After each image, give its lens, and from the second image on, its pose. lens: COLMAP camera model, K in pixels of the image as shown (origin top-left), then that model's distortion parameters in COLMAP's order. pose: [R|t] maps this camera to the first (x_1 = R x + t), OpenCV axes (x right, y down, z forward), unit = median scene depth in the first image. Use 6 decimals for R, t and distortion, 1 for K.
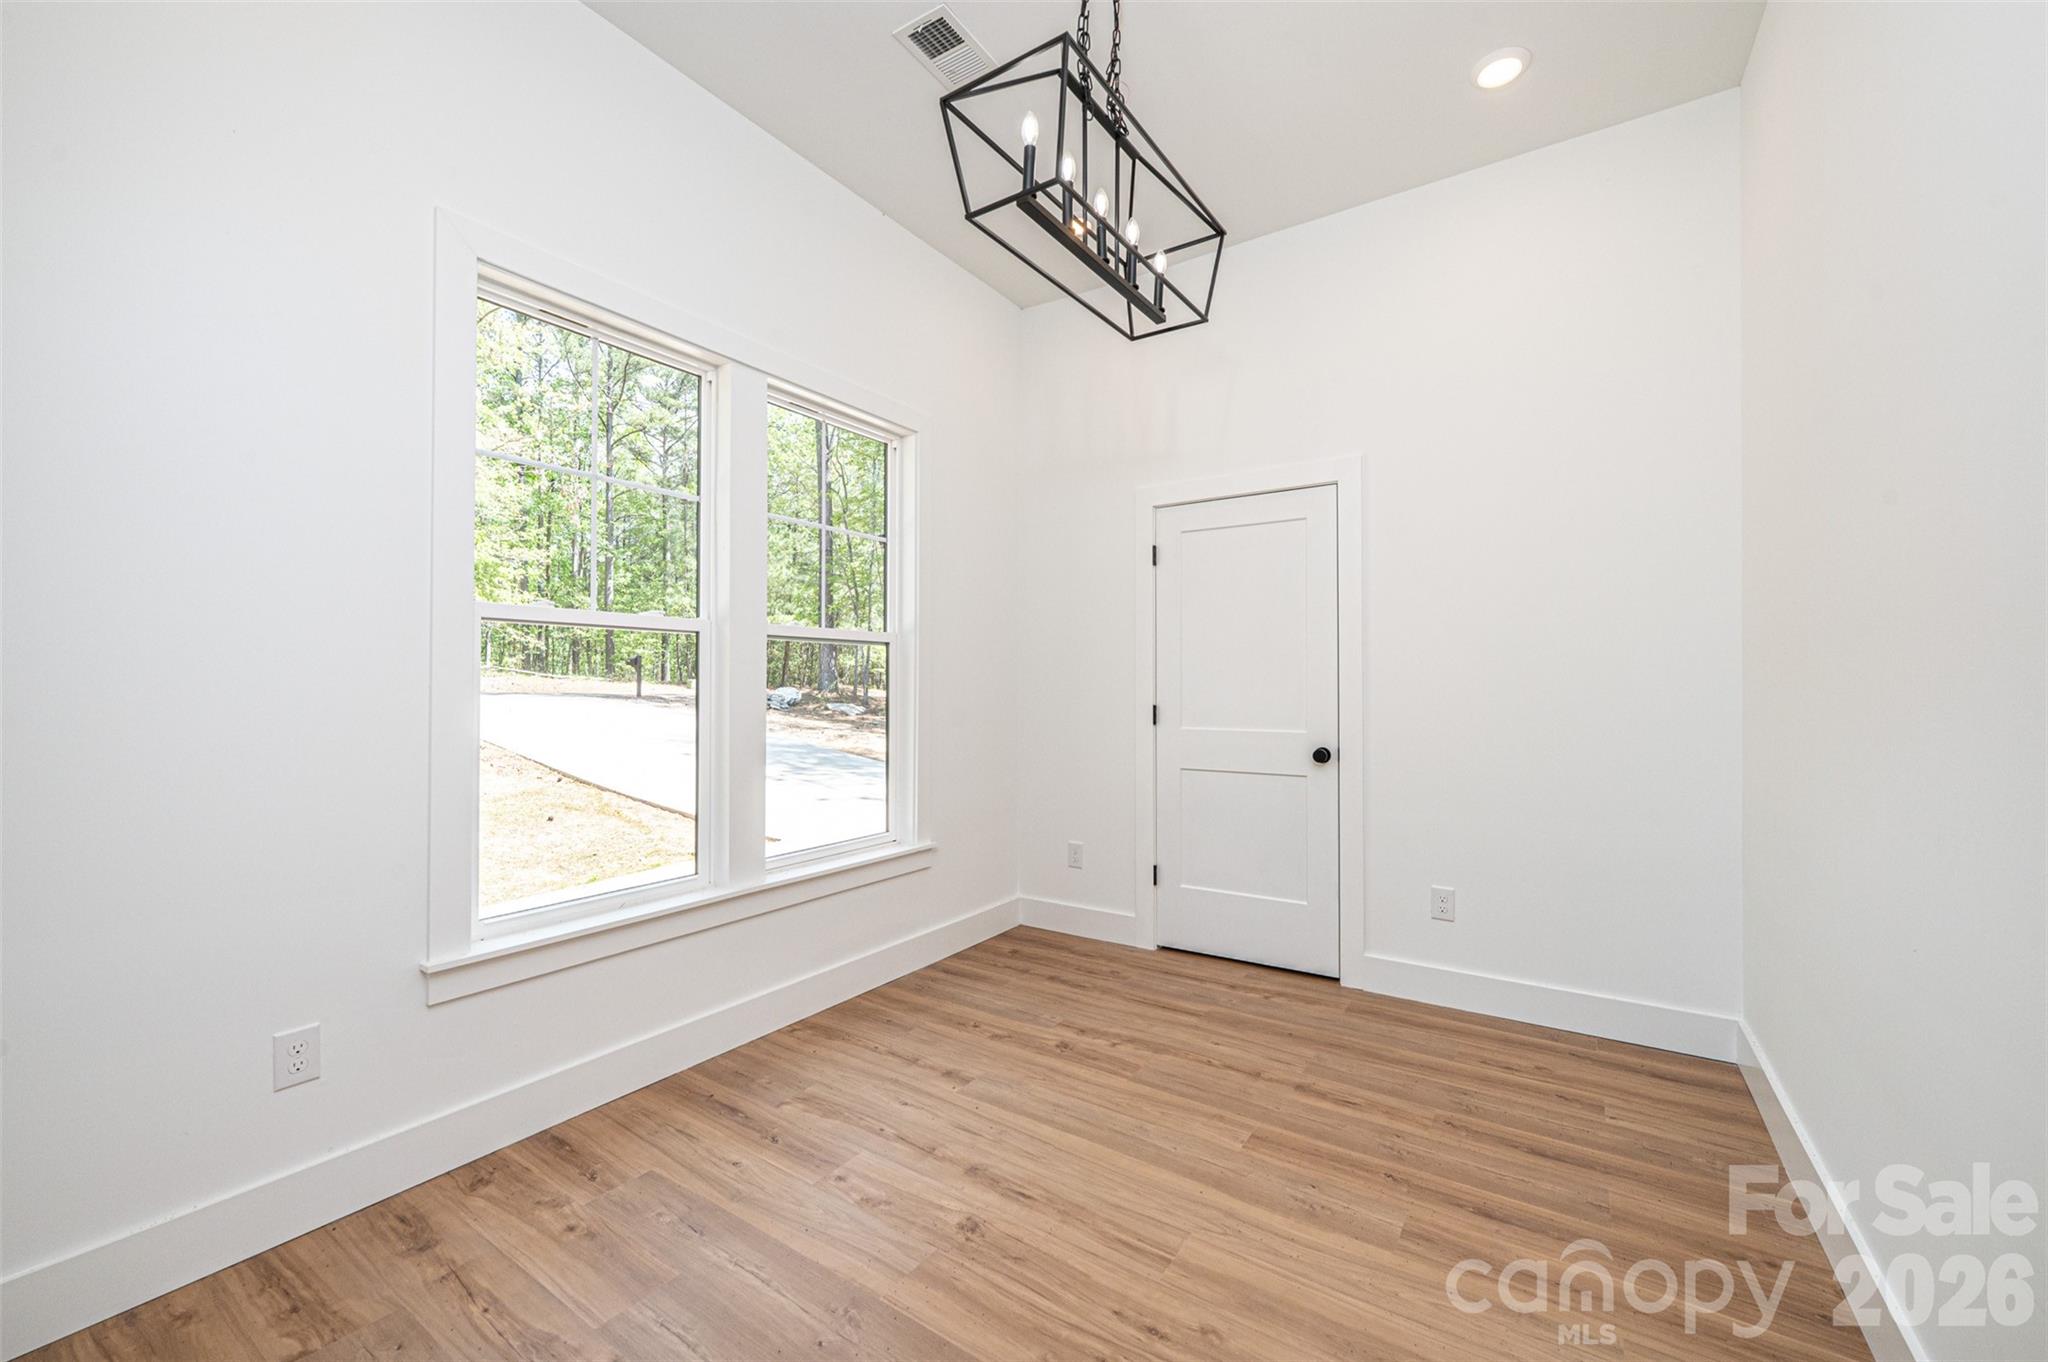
lens RADIAL K [[813.3, 0, 1025.5], [0, 813.3, 680.4], [0, 0, 1]] dist [-0.001405, 0.000202]
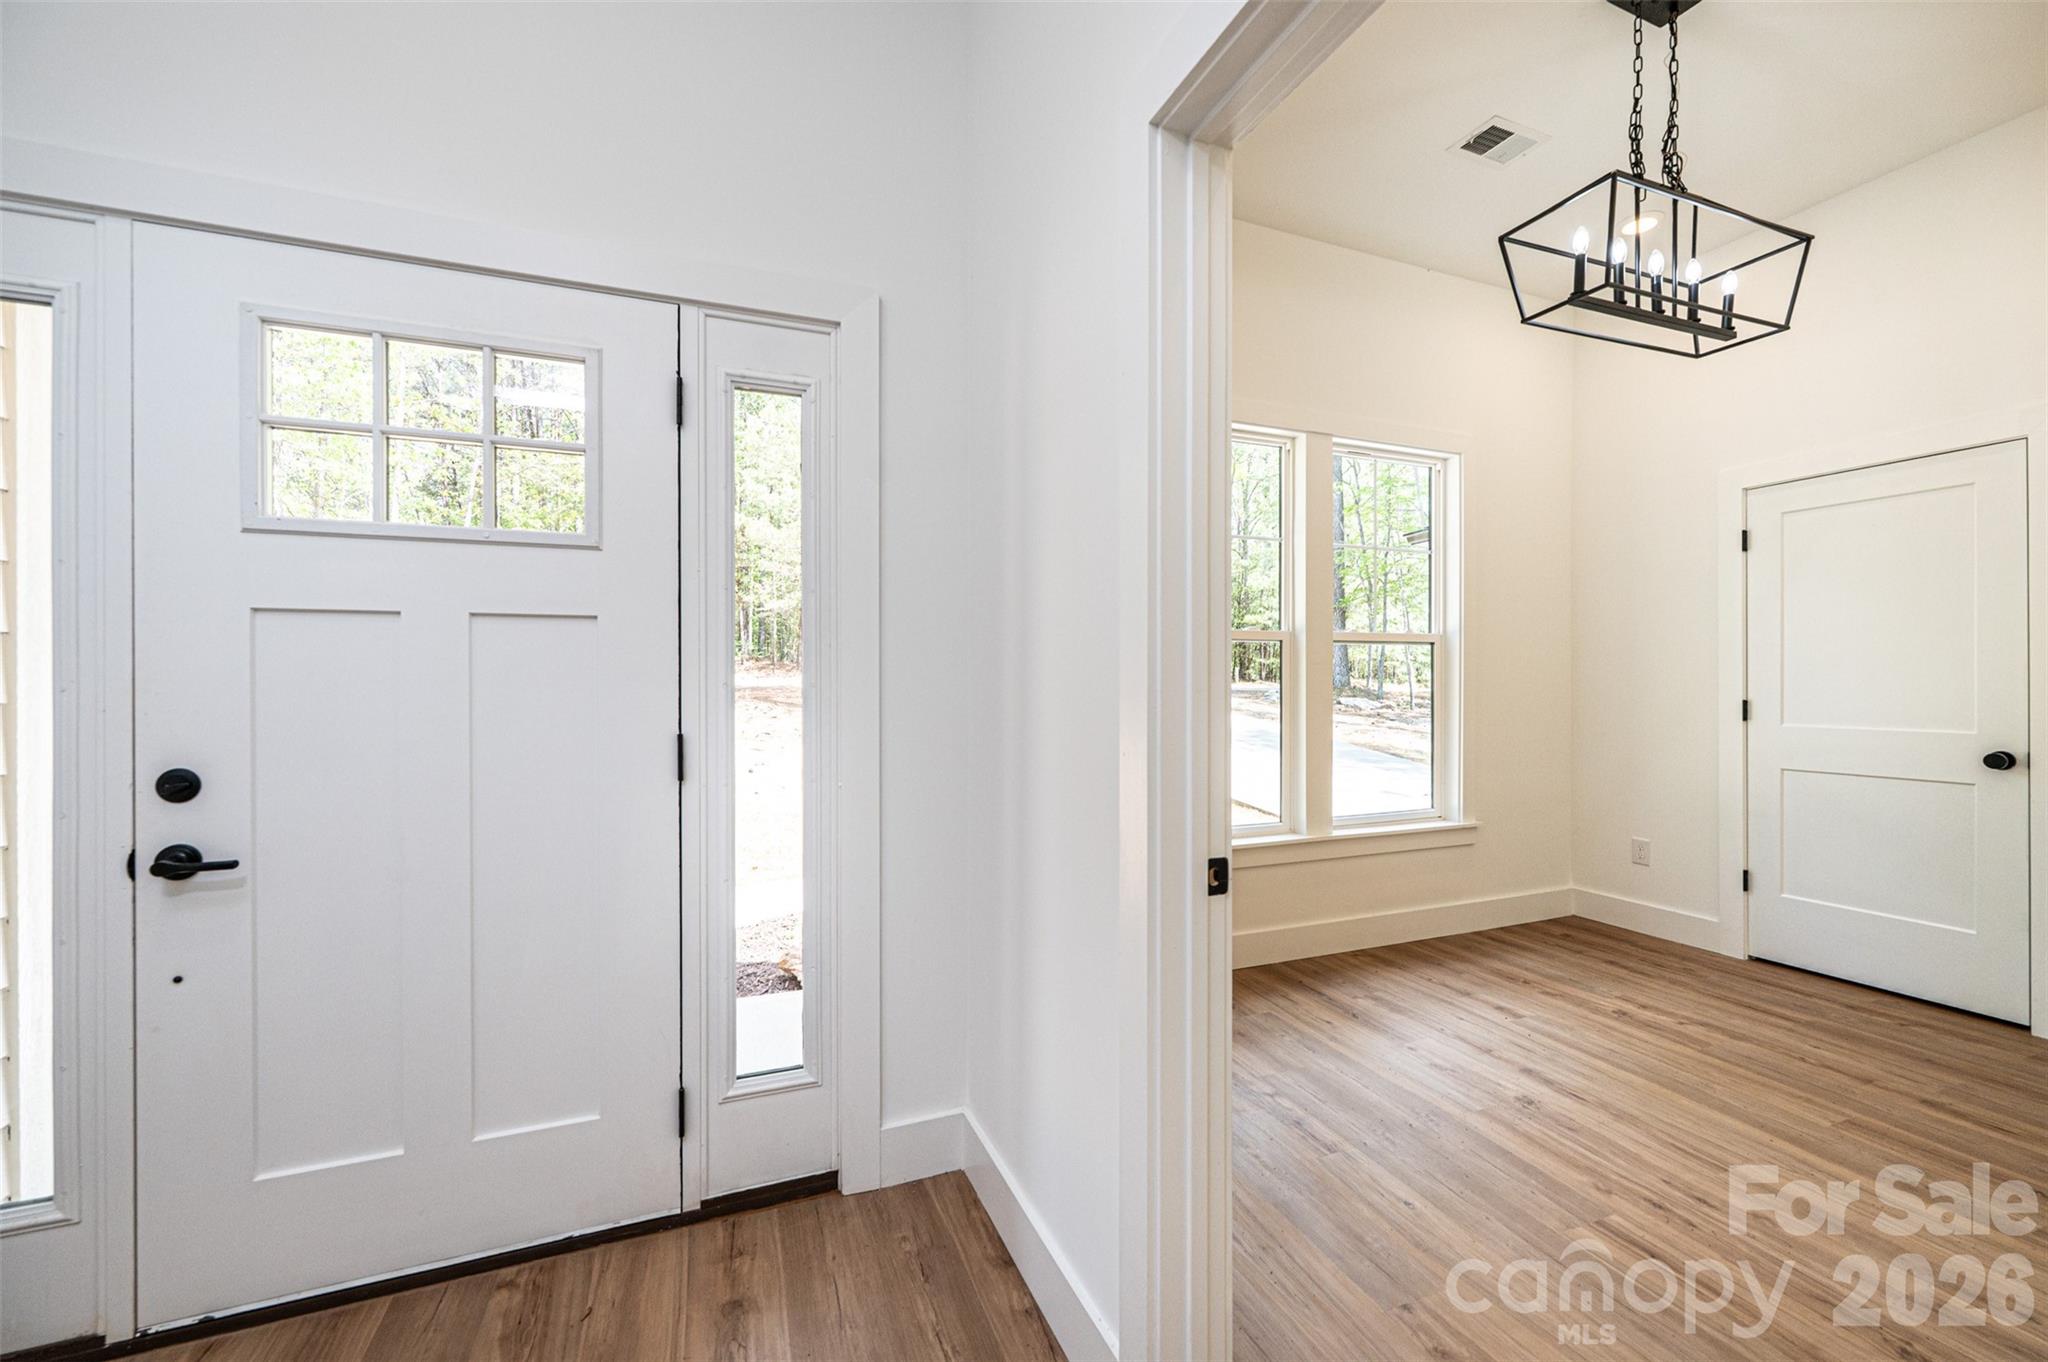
lens RADIAL K [[813.3, 0, 1024.9], [0, 813.3, 682.5], [0, 0, 1]] dist [-0.001405, 0.000202]
pose [[0.825534, -0.001683, -0.564349, 0.002375], [0.007260, 0.999944, 0.007637, -0.004481], [0.564305, -0.010402, 0.825501, -0.337477]]
